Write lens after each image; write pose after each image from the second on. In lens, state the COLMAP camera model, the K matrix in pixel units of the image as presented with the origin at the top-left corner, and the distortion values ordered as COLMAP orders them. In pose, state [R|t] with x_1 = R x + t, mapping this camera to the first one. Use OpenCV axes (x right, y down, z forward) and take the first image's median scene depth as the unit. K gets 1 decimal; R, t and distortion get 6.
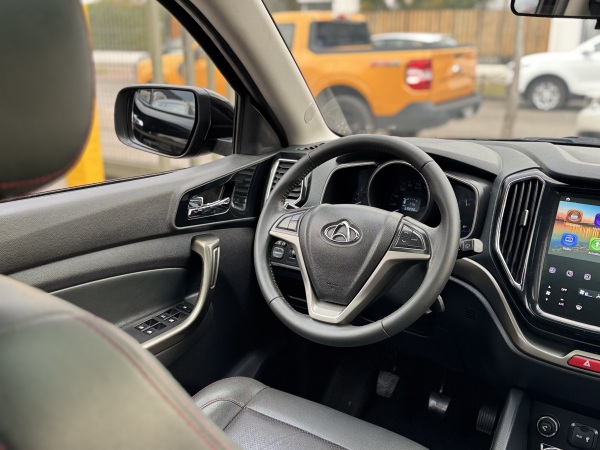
lens RADIAL K [[602.0, 0, 300.0], [0, 602.0, 225.0], [0, 0, 1]] dist [0.107750, -0.215928]
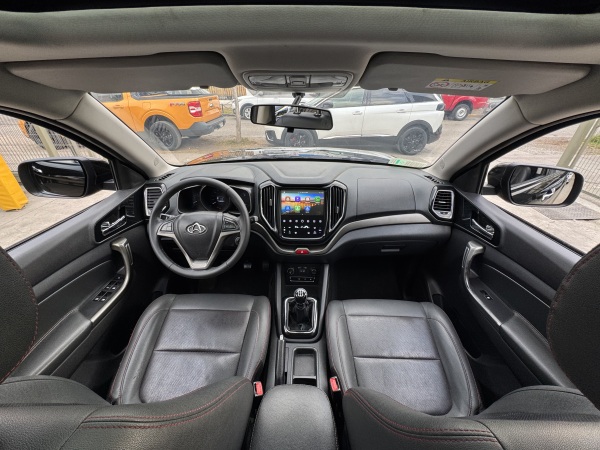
lens RADIAL K [[237.1, 0, 300.0], [0, 237.1, 225.0], [0, 0, 1]] dist [0.000430, -0.000013]
pose [[0.839577, -0.276986, 0.467322, -0.012278], [0.157024, 0.947264, 0.279348, -0.175462], [-0.520052, -0.161153, 0.838794, 0.096674]]
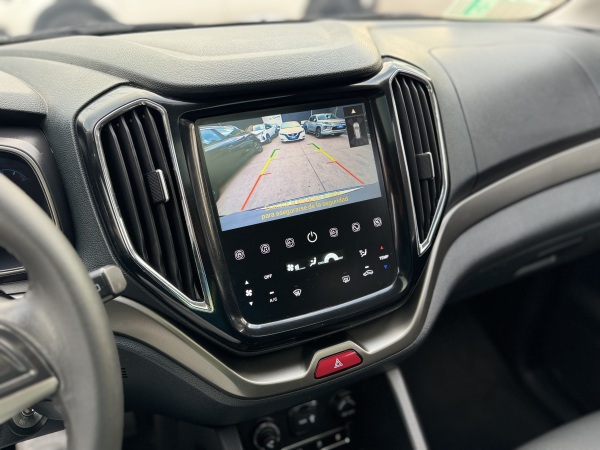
lens RADIAL K [[501.6, 0, 300.0], [0, 501.6, 225.0], [0, 0, 1]] dist [0.012598, -0.000170]
pose [[0.537326, -0.427503, 0.726995, 0.099598], [0.248504, 0.903992, 0.347913, -0.100369], [-0.805932, -0.006282, 0.591975, 0.630530]]
